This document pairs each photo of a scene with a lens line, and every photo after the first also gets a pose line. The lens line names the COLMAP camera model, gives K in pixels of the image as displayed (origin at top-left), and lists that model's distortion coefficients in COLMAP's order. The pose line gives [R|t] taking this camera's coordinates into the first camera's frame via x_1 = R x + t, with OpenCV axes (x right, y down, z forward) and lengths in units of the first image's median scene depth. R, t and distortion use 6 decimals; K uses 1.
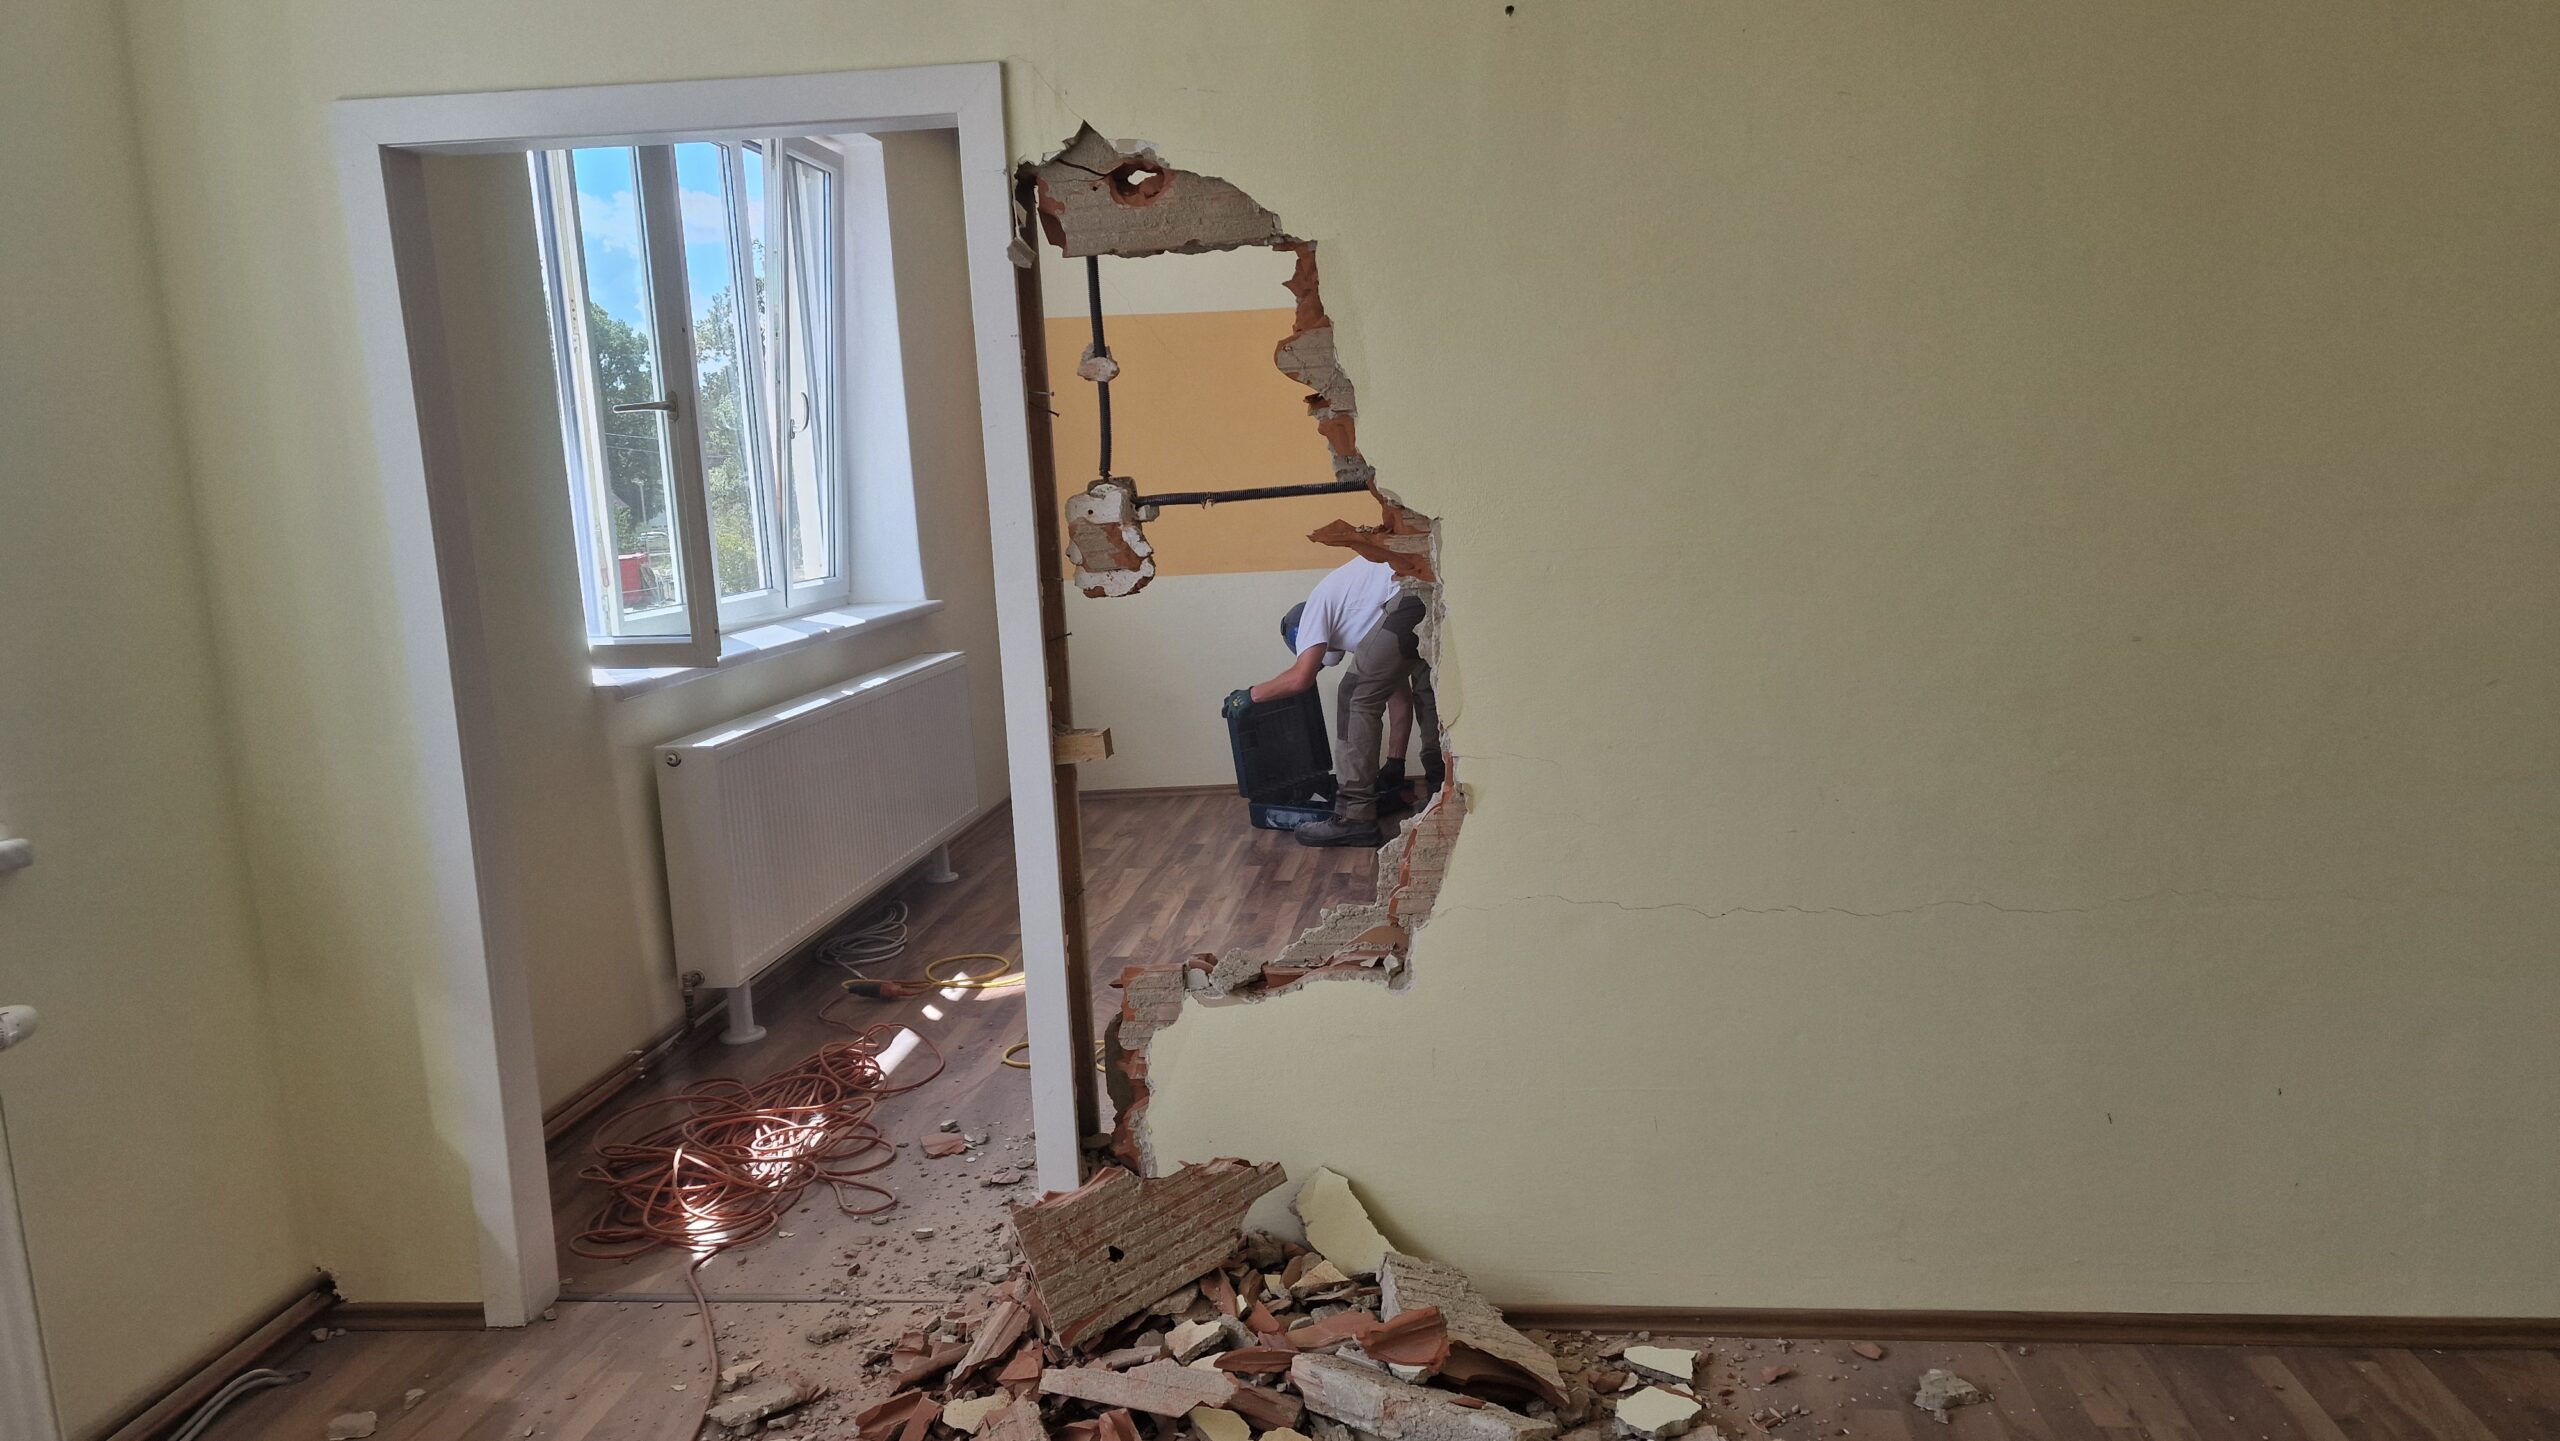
lens RADIAL K [[1700.4, 0, 1304.5], [0, 1700.4, 775.7], [0, 0, 1]] dist [0.083888, -0.080725]
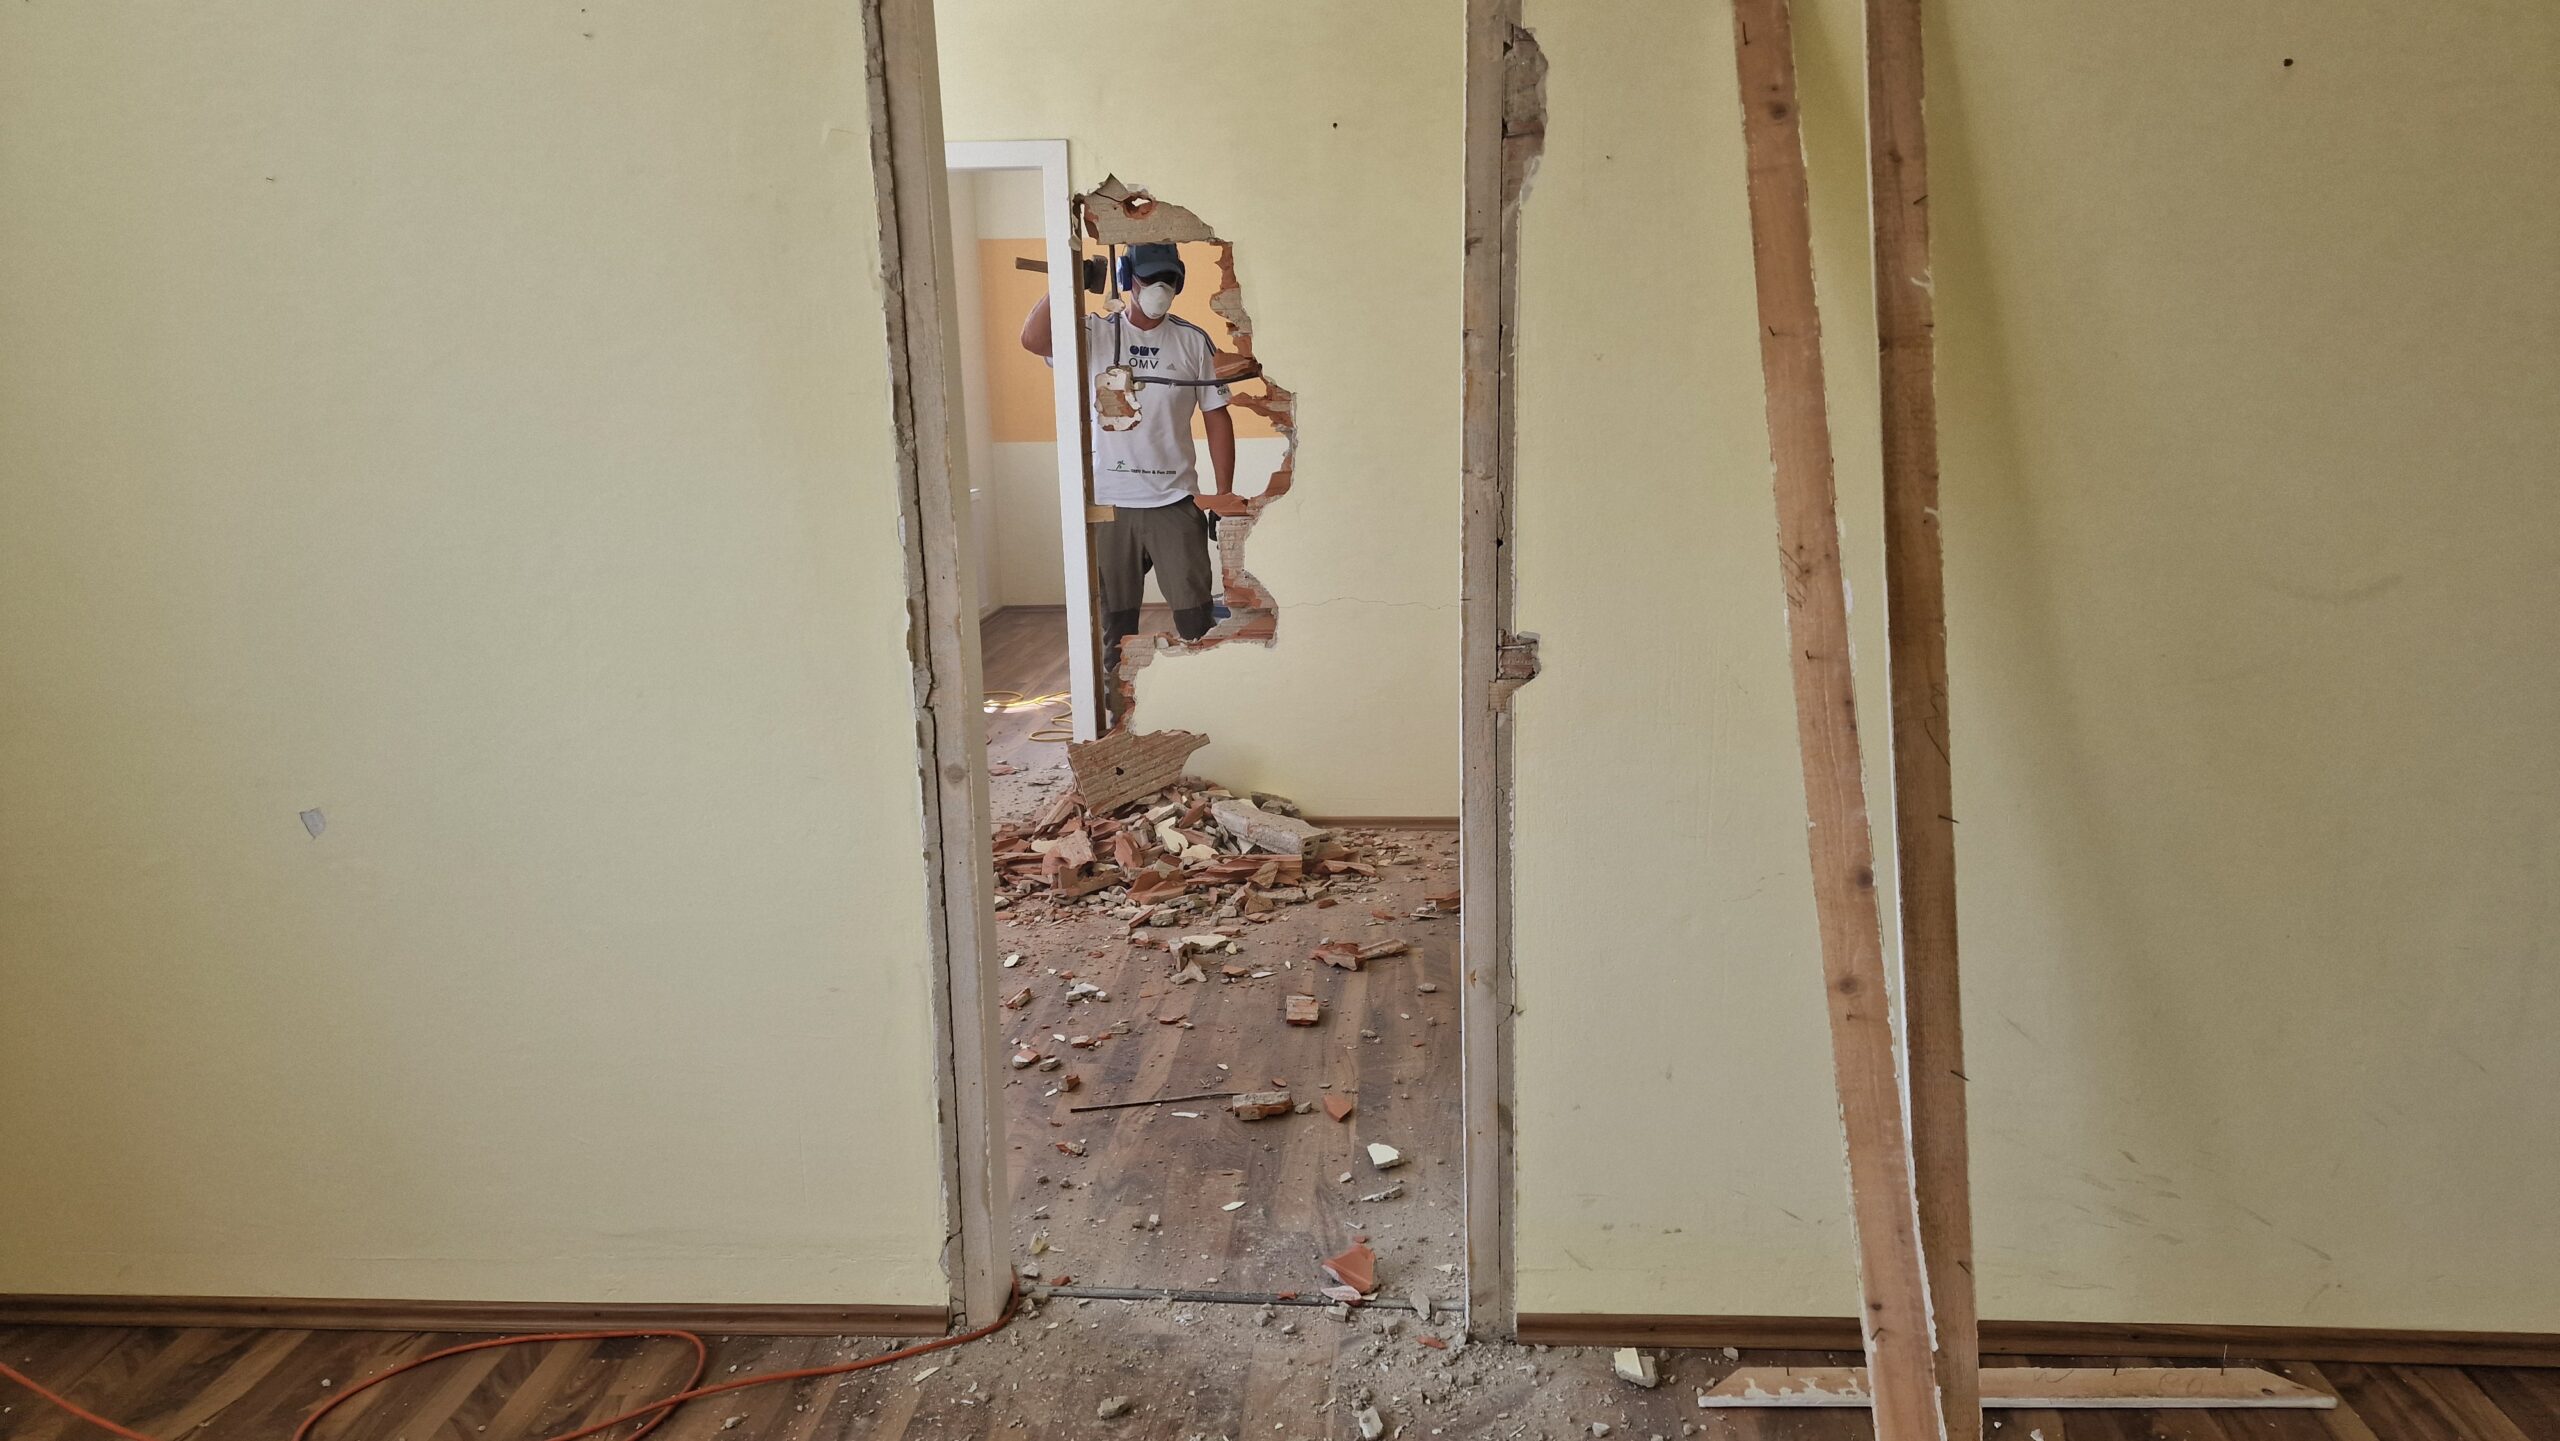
lens RADIAL K [[1700.4, 0, 1308.1], [0, 1700.4, 773.9], [0, 0, 1]] dist [0.083888, -0.080725]
pose [[0.998774, 0.019618, 0.045448, 0.015200], [-0.022354, 0.997918, 0.060501, 0.152693], [-0.044166, -0.061443, 0.997133, -0.896860]]
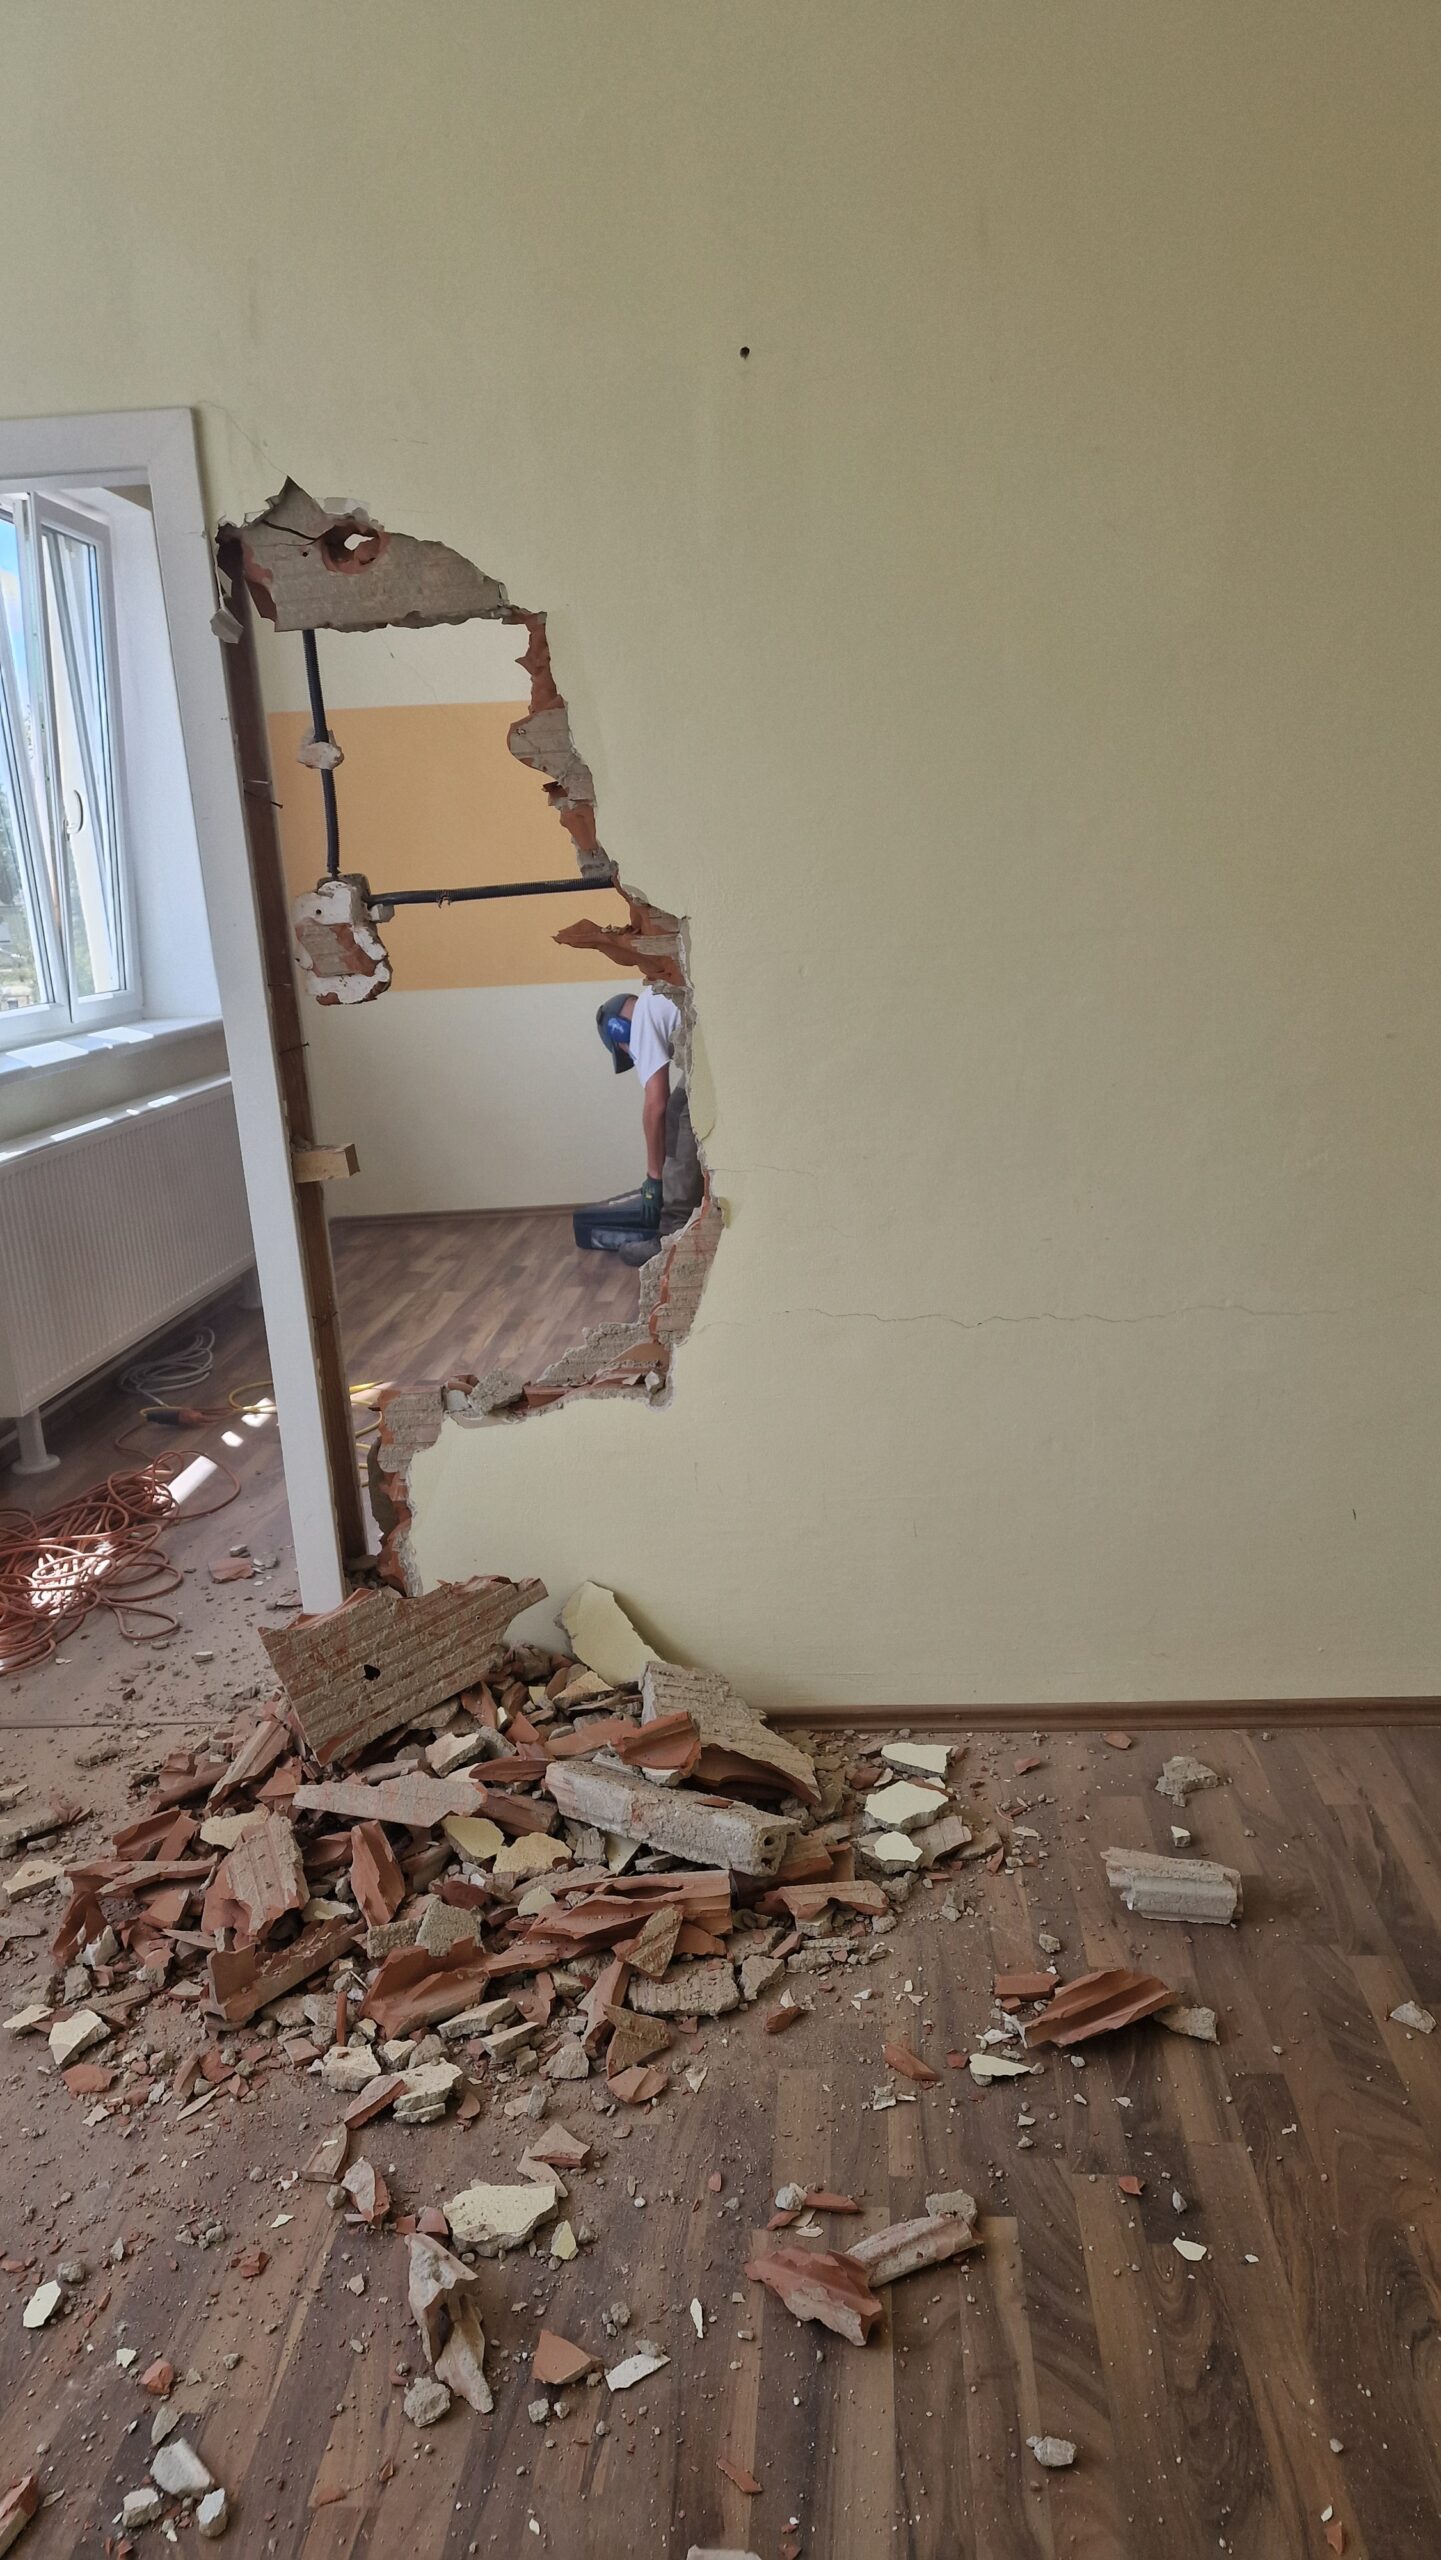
lens RADIAL K [[1700.4, 0, 749.3], [0, 1700.4, 1381.3], [0, 0, 1]] dist [0.083888, -0.080725]
pose [[0.998975, -0.019778, 0.040723, 0.069443], [0.015276, 0.994029, 0.108043, 0.005043], [-0.042617, -0.107310, 0.993312, 0.013576]]
